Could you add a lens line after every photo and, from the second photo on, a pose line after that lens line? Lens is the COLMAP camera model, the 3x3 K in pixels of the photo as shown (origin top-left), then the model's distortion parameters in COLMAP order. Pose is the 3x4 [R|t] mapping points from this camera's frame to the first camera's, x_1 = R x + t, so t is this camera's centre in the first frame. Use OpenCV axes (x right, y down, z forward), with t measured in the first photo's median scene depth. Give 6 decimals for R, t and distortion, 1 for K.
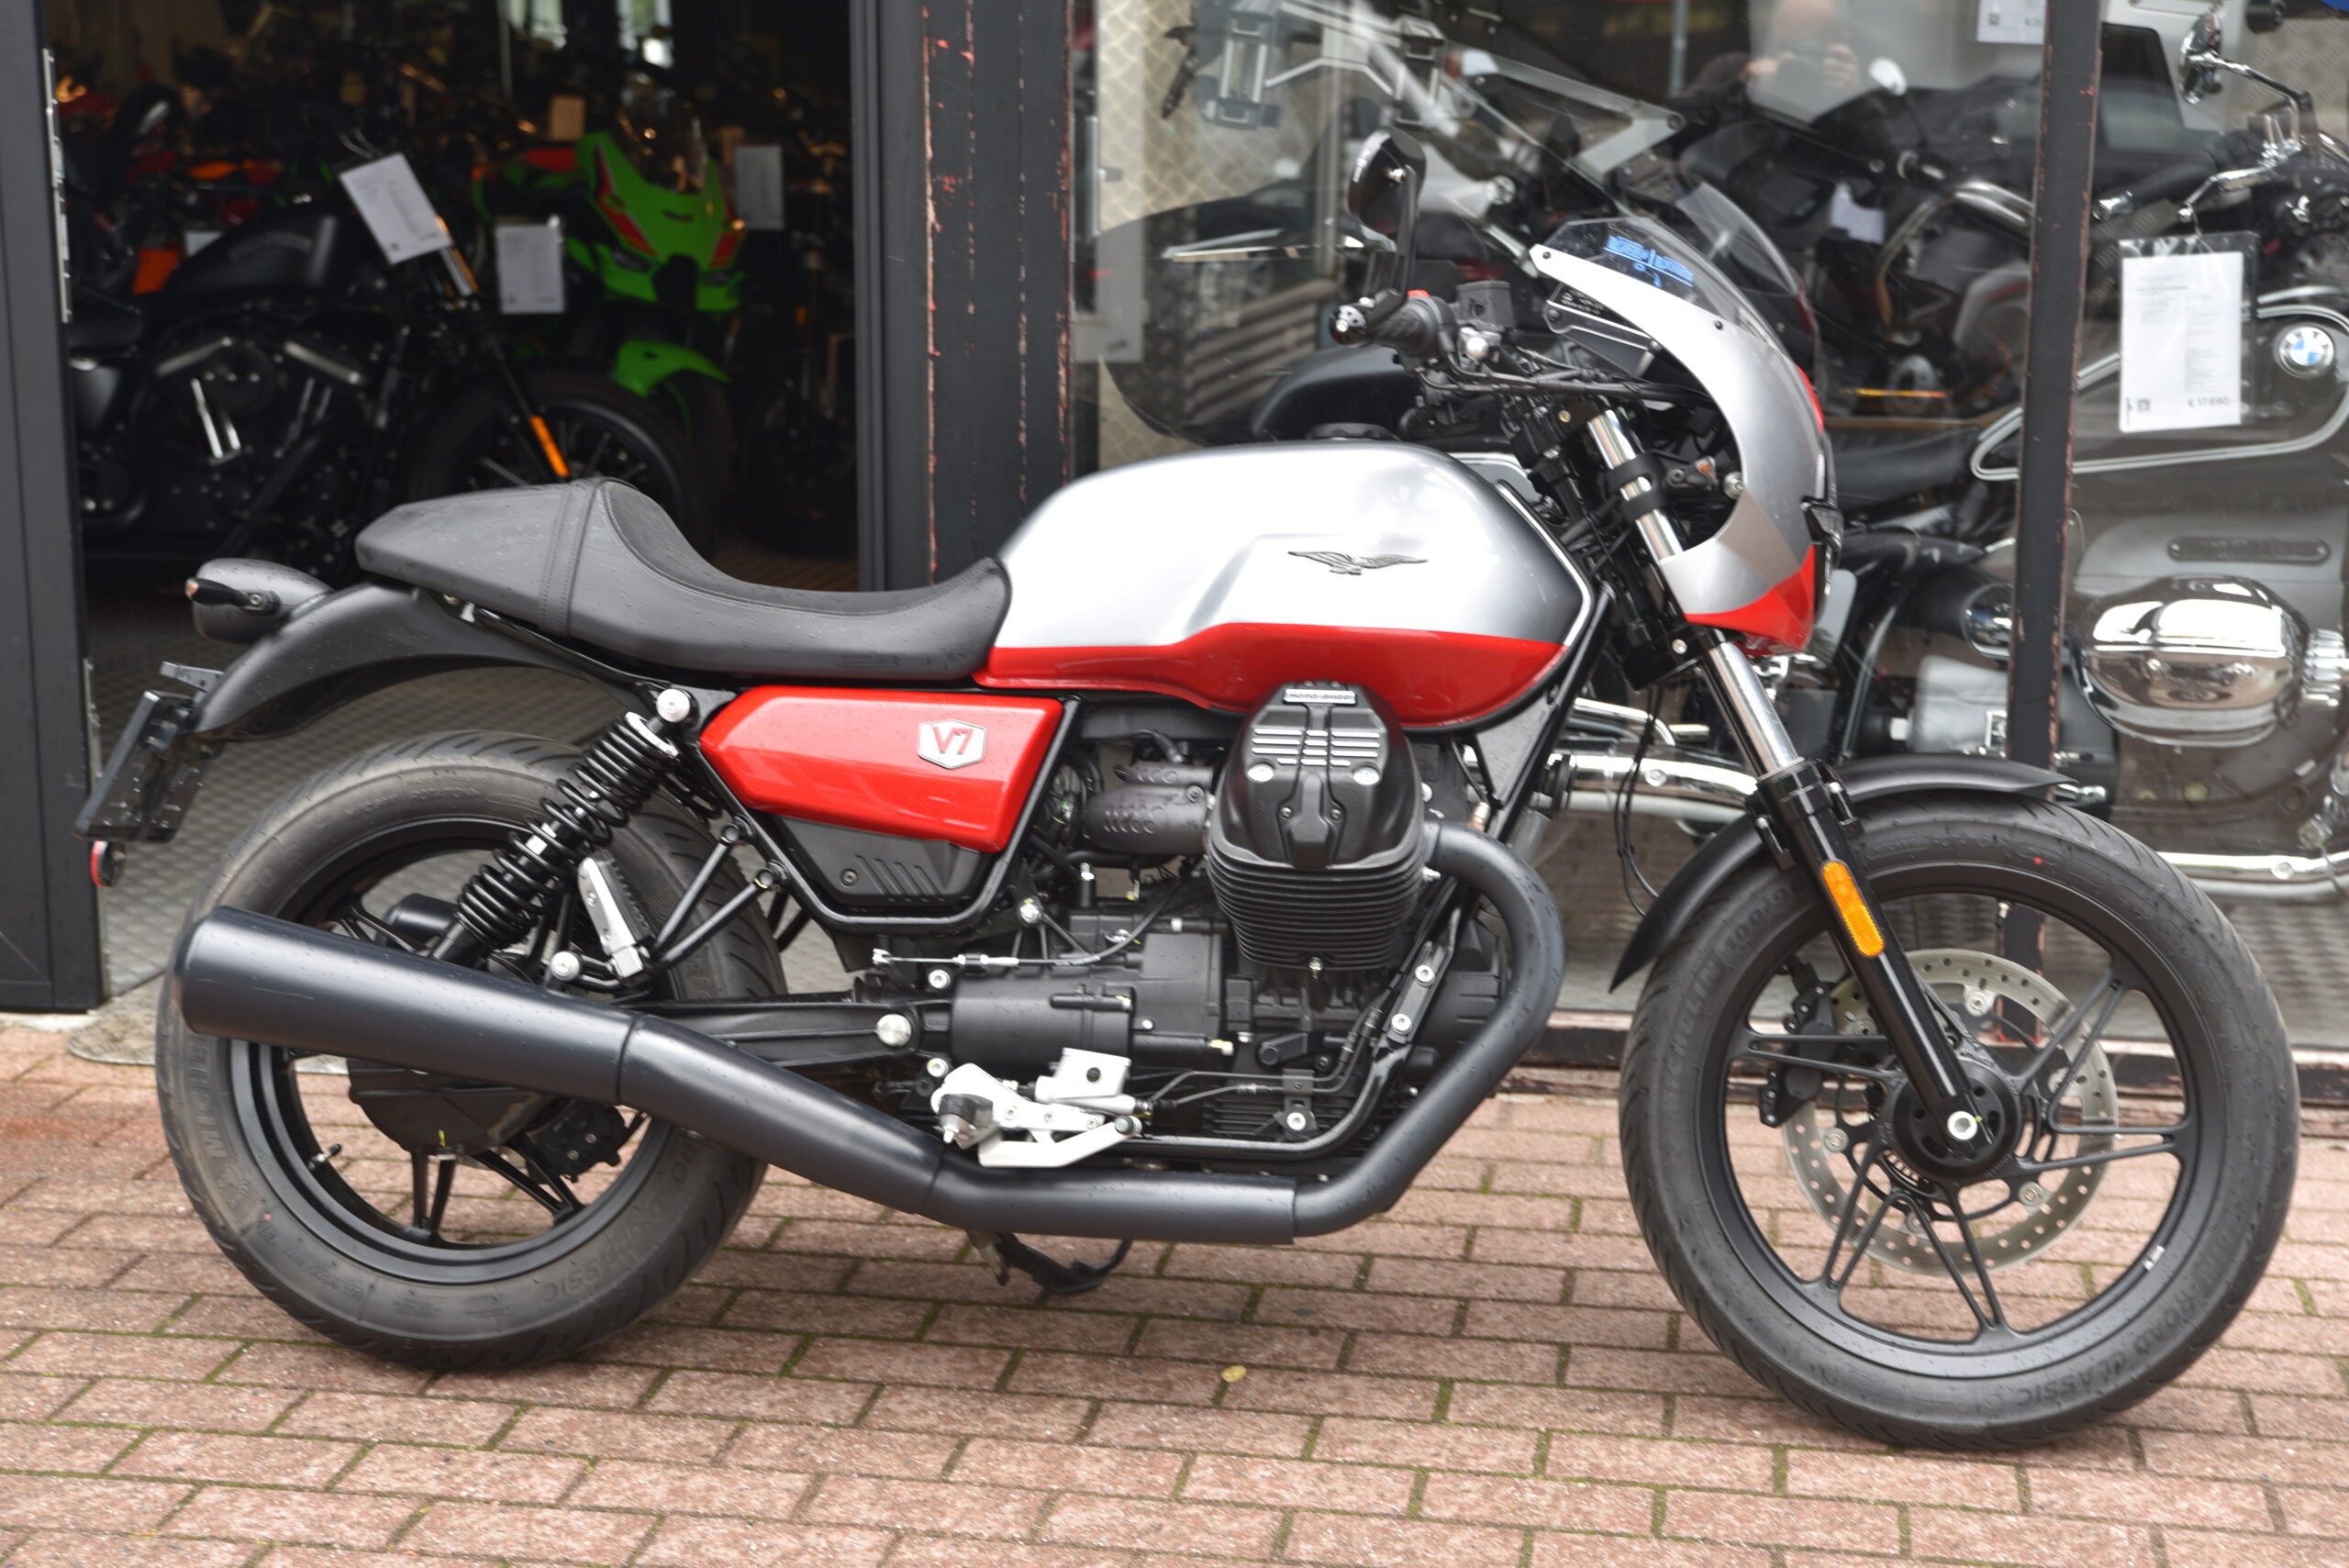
lens RADIAL K [[3470.0, 0, 1174.5], [0, 3470.0, 784.0], [0, 0, 1]] dist [0.091168, 0.033284]
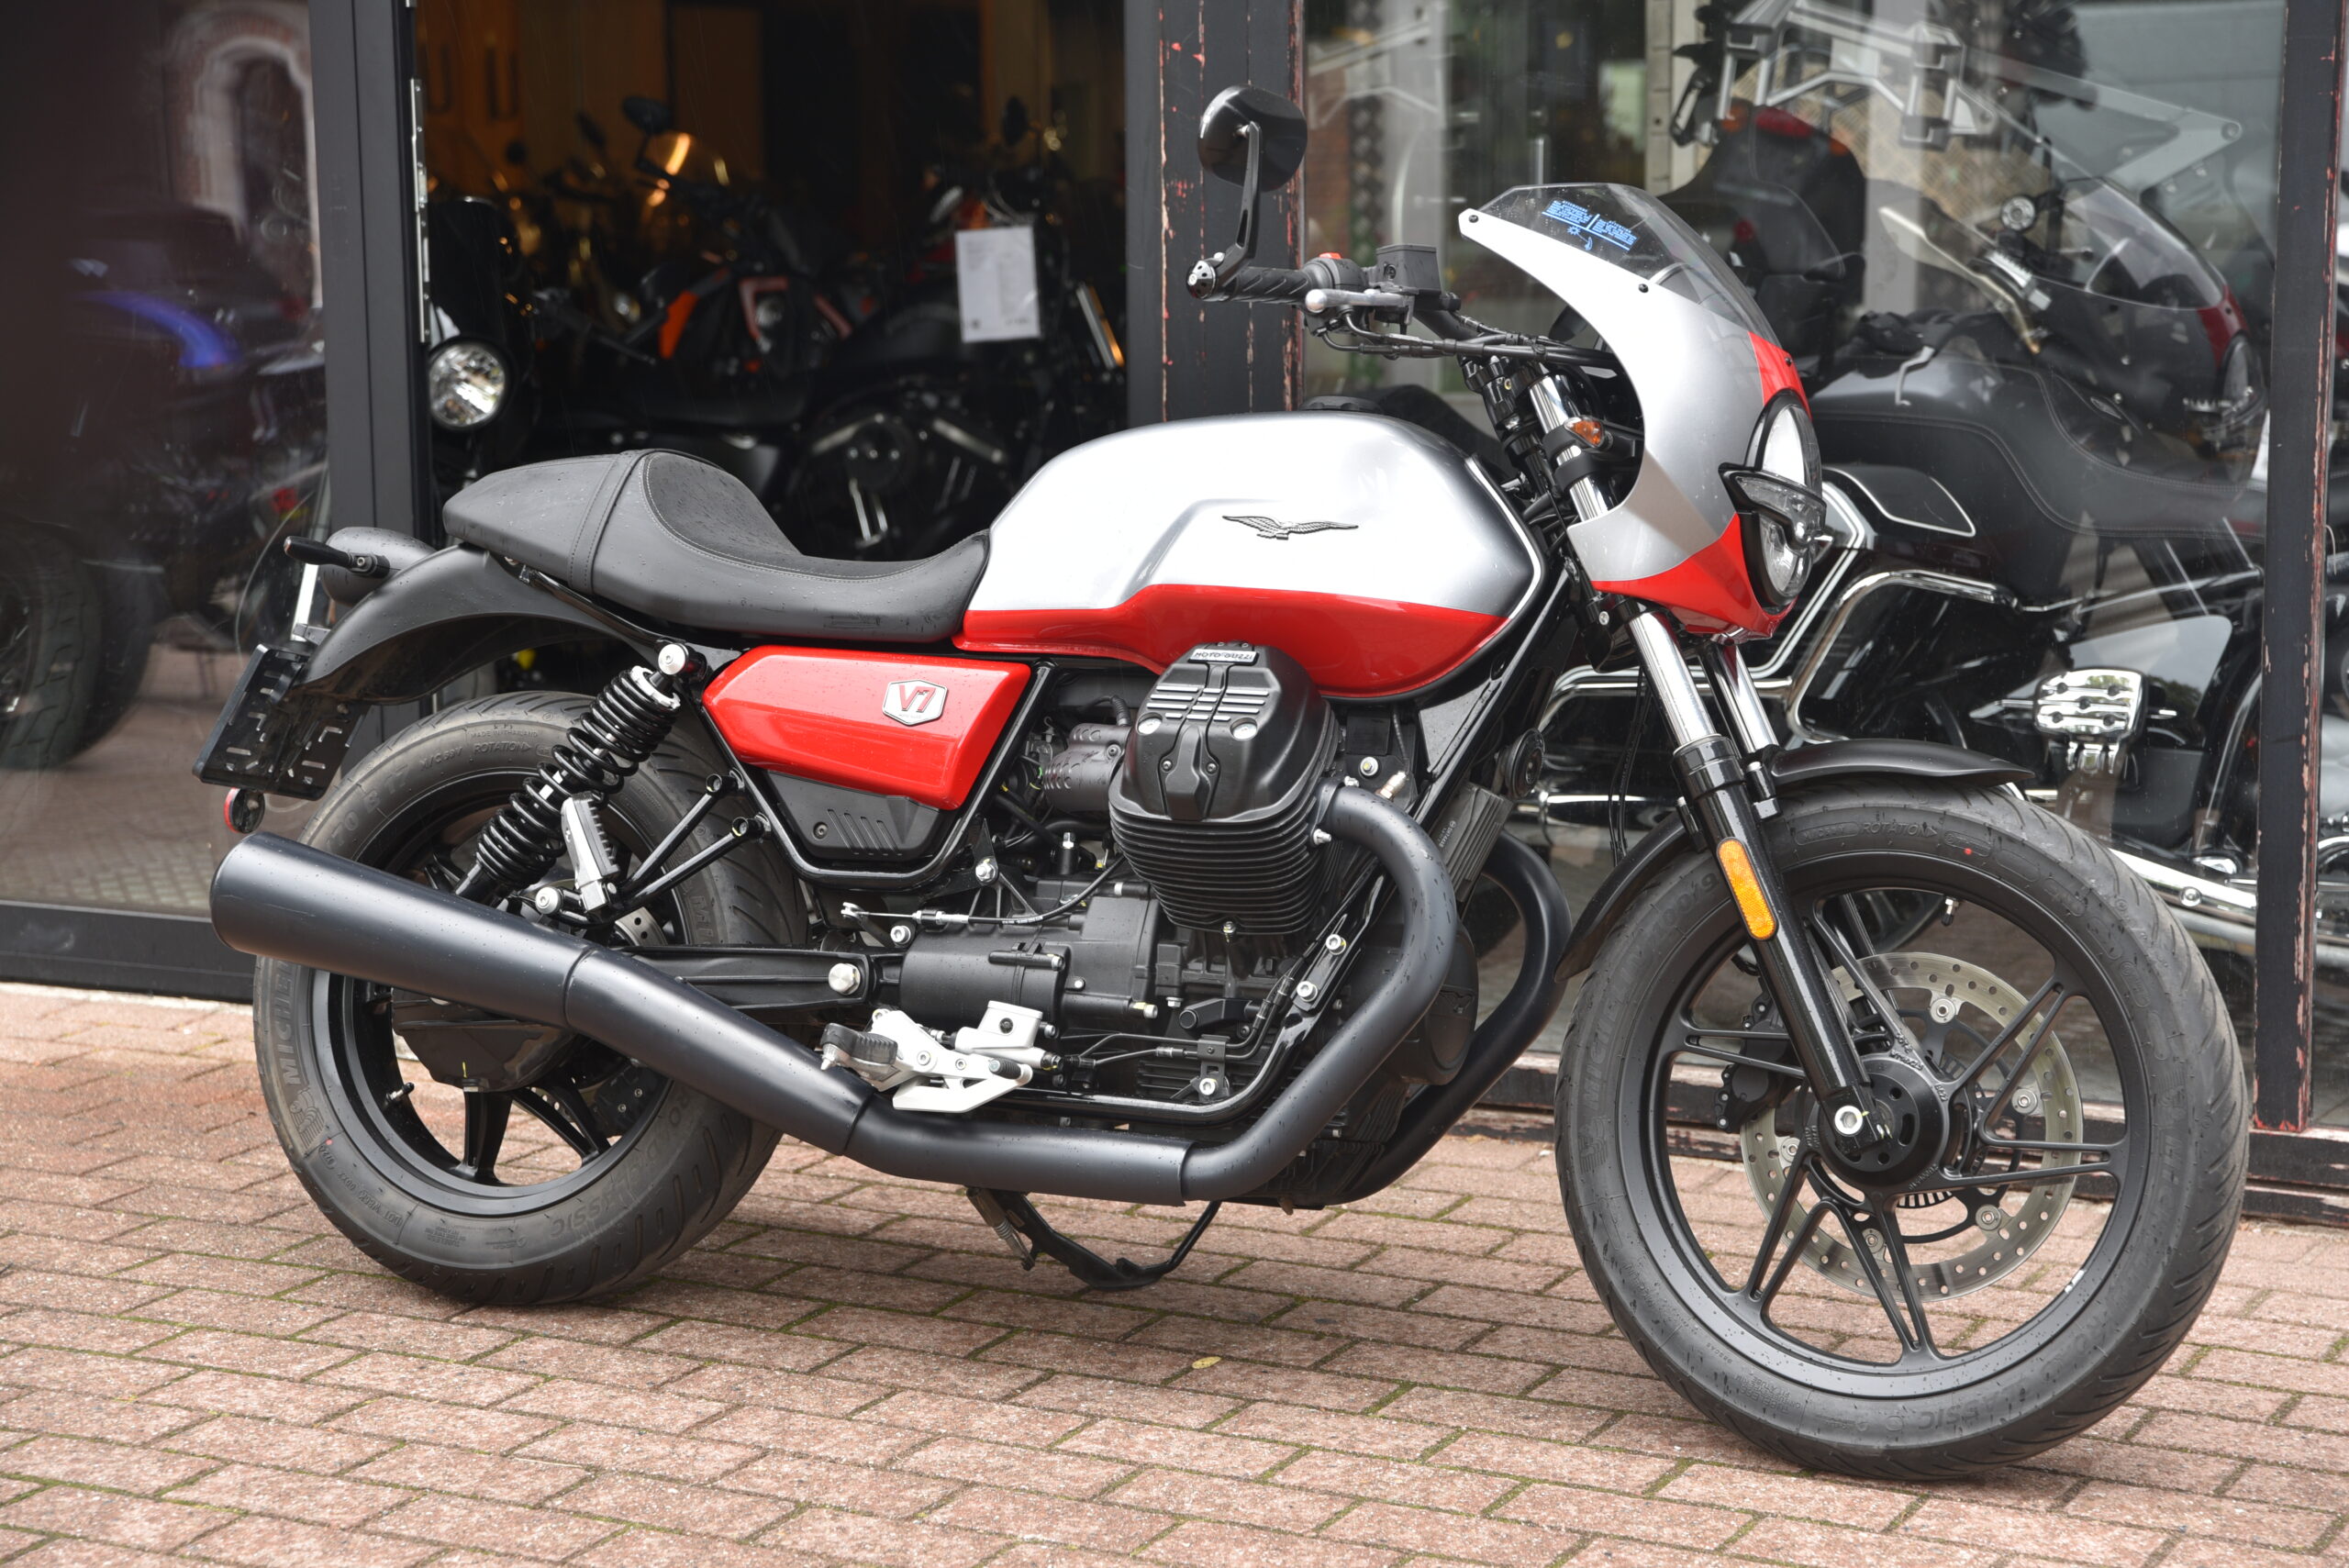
lens RADIAL K [[4263.2, 0, 1174.5], [0, 4263.2, 784.0], [0, 0, 1]] dist [0.205965, 0.063725]
pose [[0.949503, 0.030867, -0.312236, 0.401558], [-0.050802, 0.997143, -0.055911, 0.078921], [0.309618, 0.068949, 0.948358, -0.166568]]
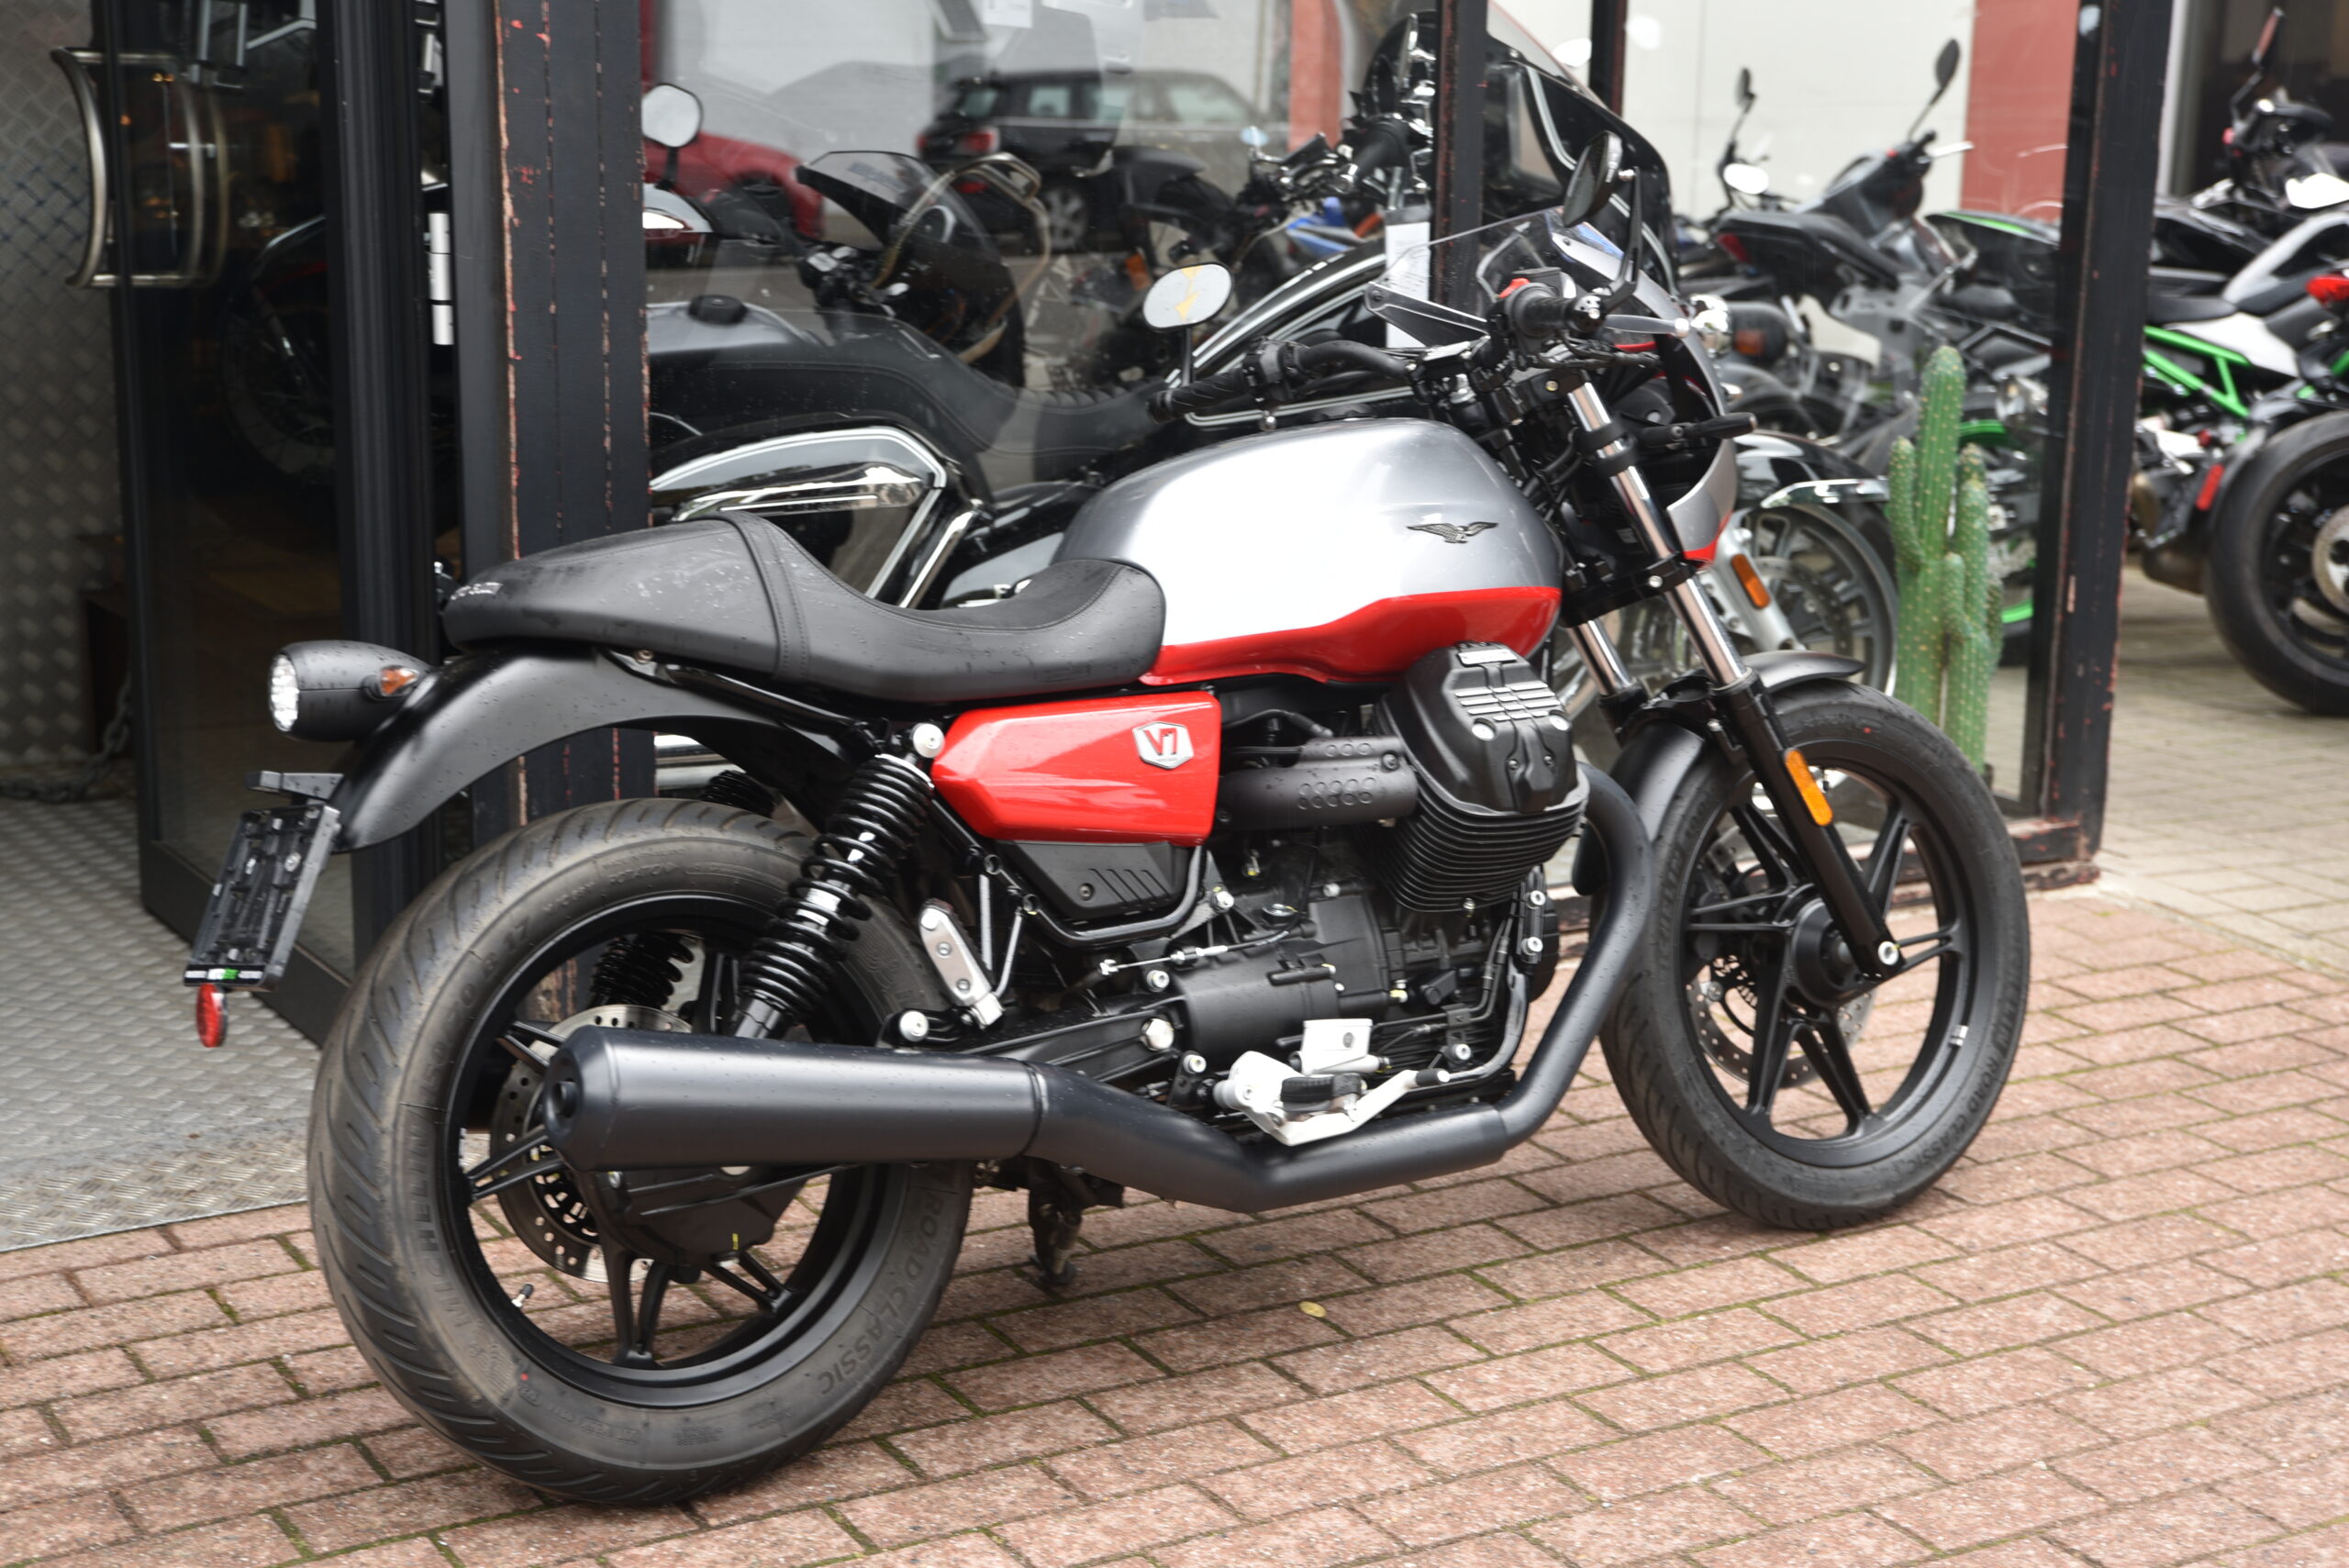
lens RADIAL K [[3470.0, 0, 1174.5], [0, 3470.0, 784.0], [0, 0, 1]] dist [0.091168, 0.033284]
pose [[0.752520, -0.127814, 0.646047, -0.714475], [0.114920, 0.991420, 0.062282, -0.062729], [-0.648465, 0.027376, 0.760752, 0.231236]]
